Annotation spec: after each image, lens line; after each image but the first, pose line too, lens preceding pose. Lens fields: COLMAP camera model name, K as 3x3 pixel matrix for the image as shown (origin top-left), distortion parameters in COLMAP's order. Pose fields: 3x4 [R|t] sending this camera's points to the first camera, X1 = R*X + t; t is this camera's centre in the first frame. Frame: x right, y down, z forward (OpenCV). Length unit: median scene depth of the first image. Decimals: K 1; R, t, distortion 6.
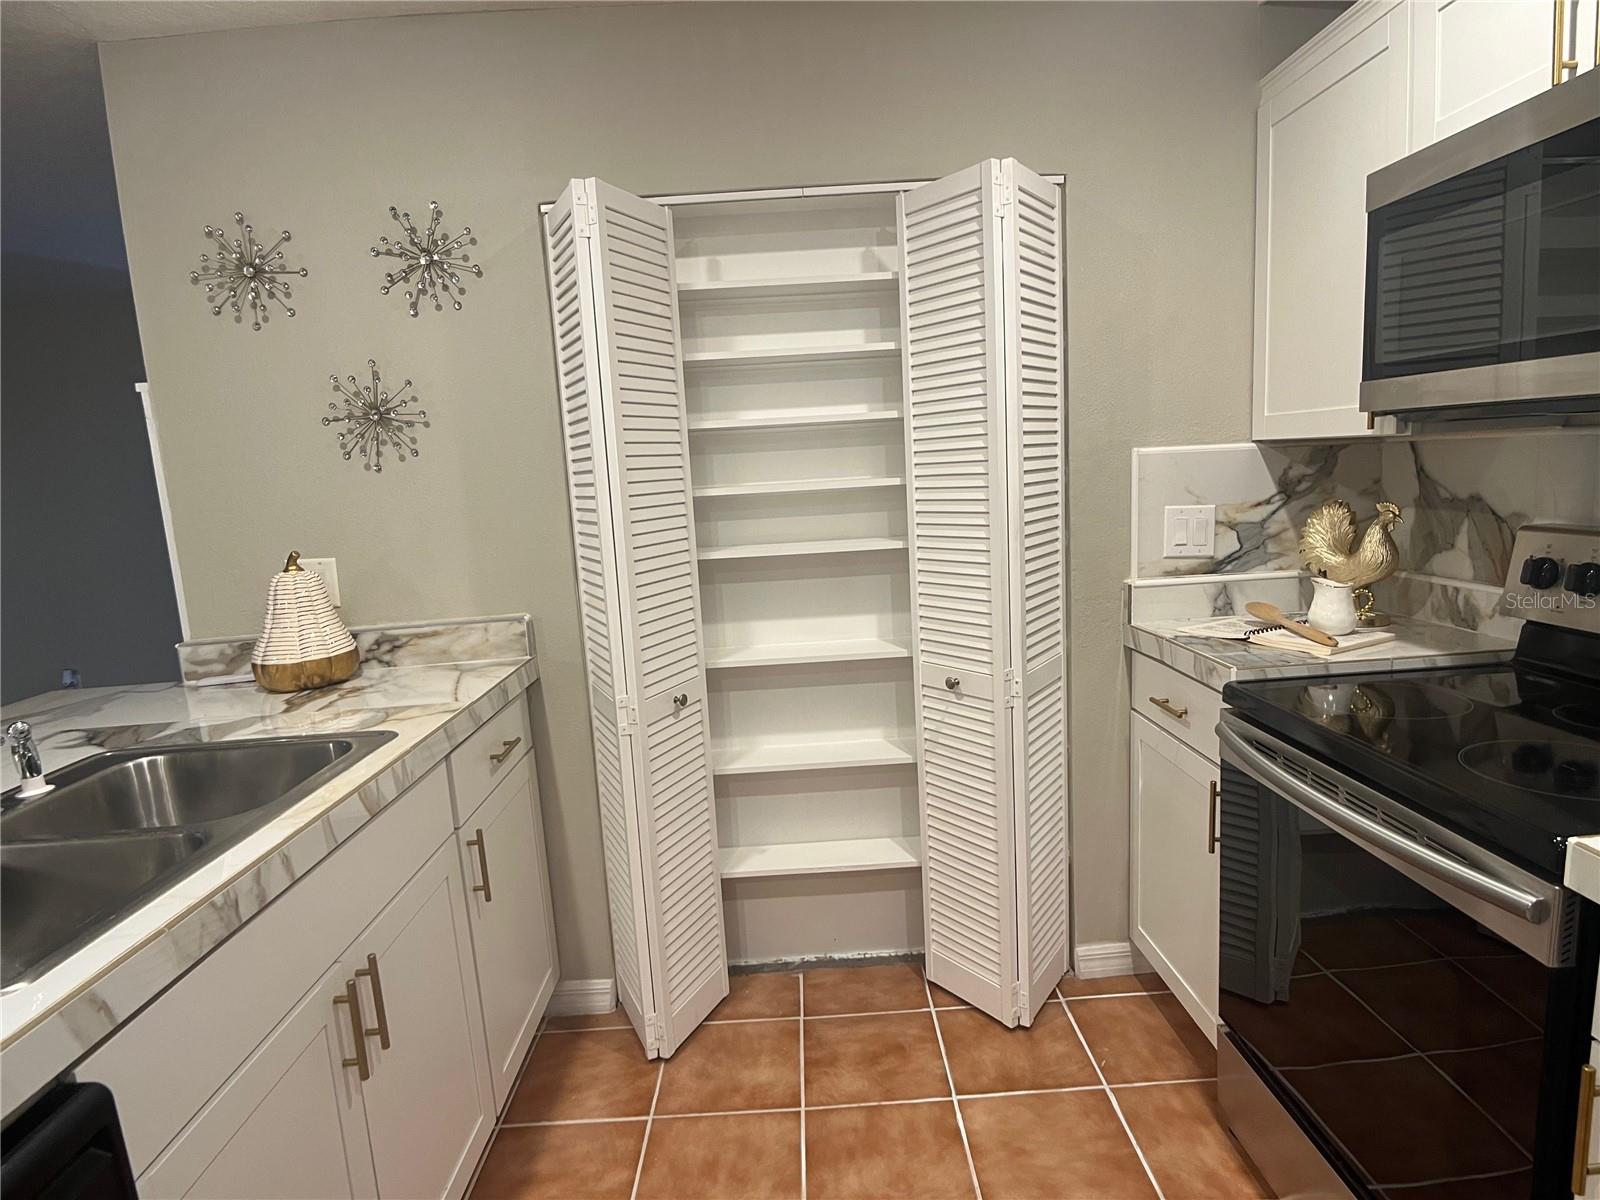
lens RADIAL K [[898.1, 0, 805.7], [0, 898.1, 612.5], [0, 0, 1]] dist [-0.011196, -0.000438]
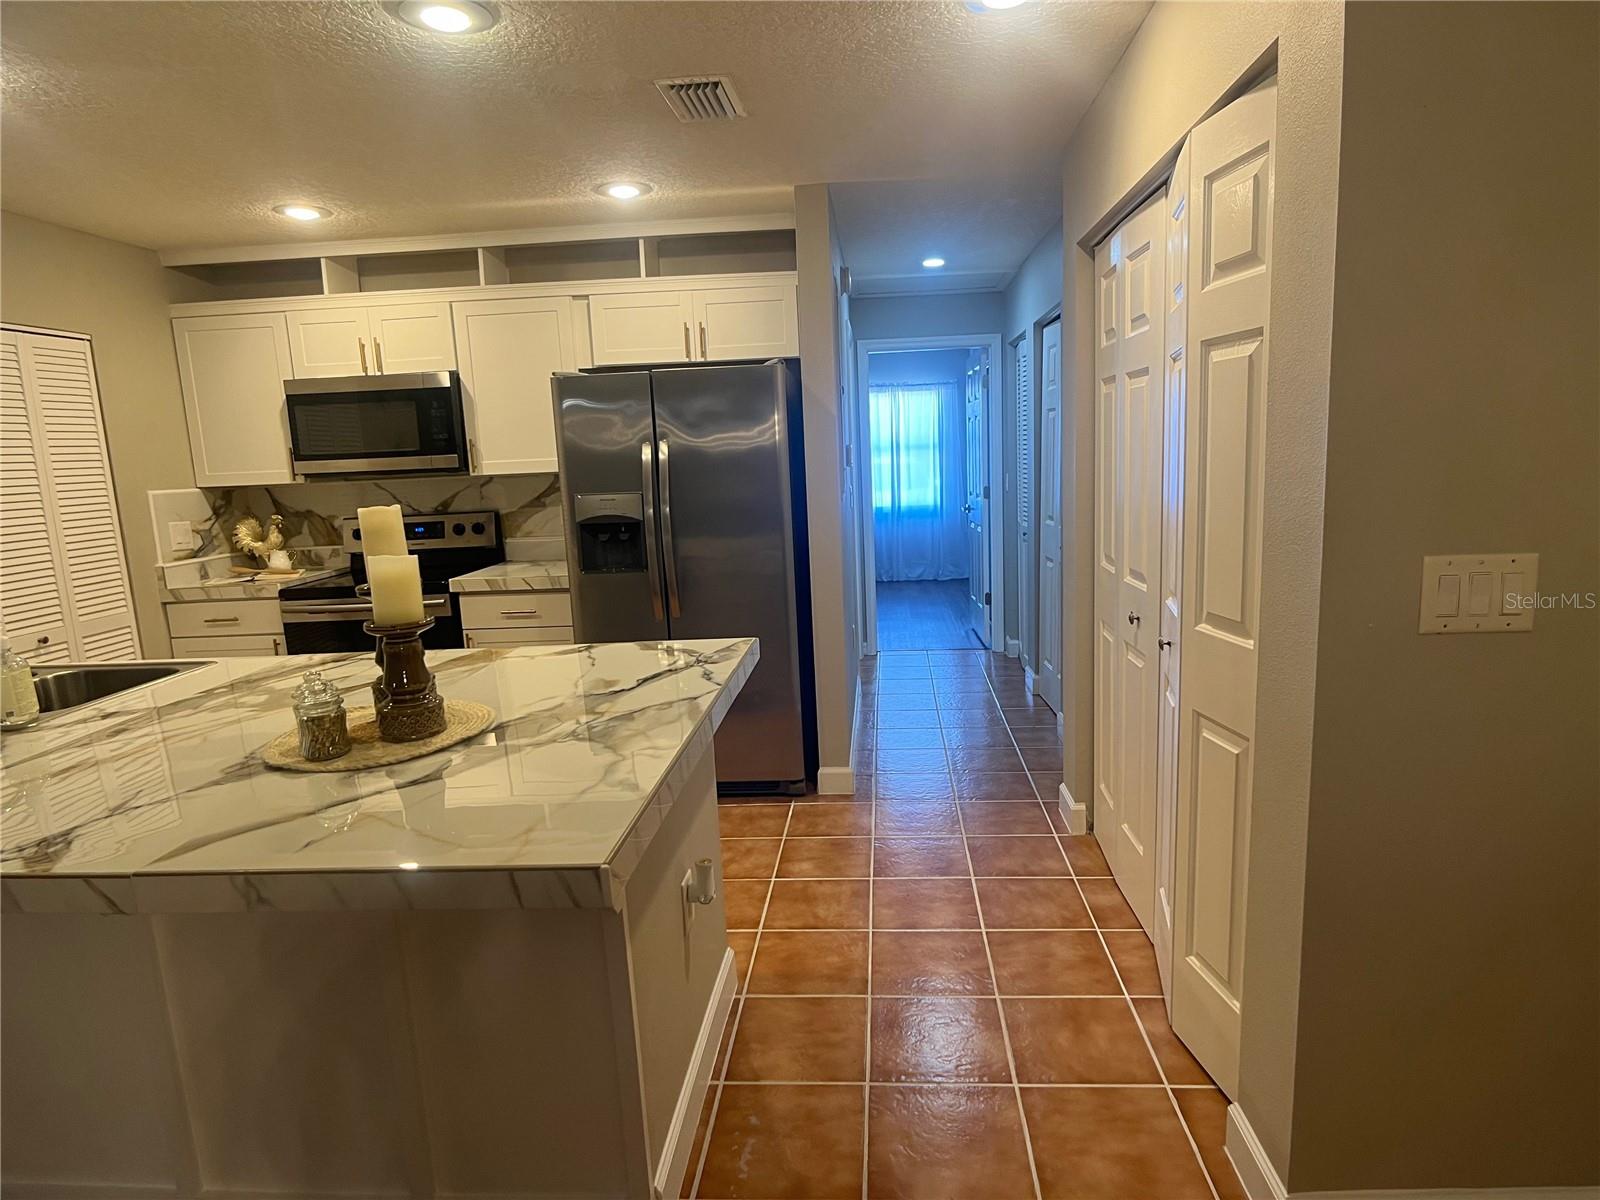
lens RADIAL K [[921.7, 0, 842.0], [0, 921.7, 613.9], [0, 0, 1]] dist [-0.033418, -0.000074]
pose [[0.067867, -0.123178, 0.990061, -1.358185], [0.196696, 0.974525, 0.107762, 0.133720], [-0.978113, 0.187427, 0.090366, -0.469490]]
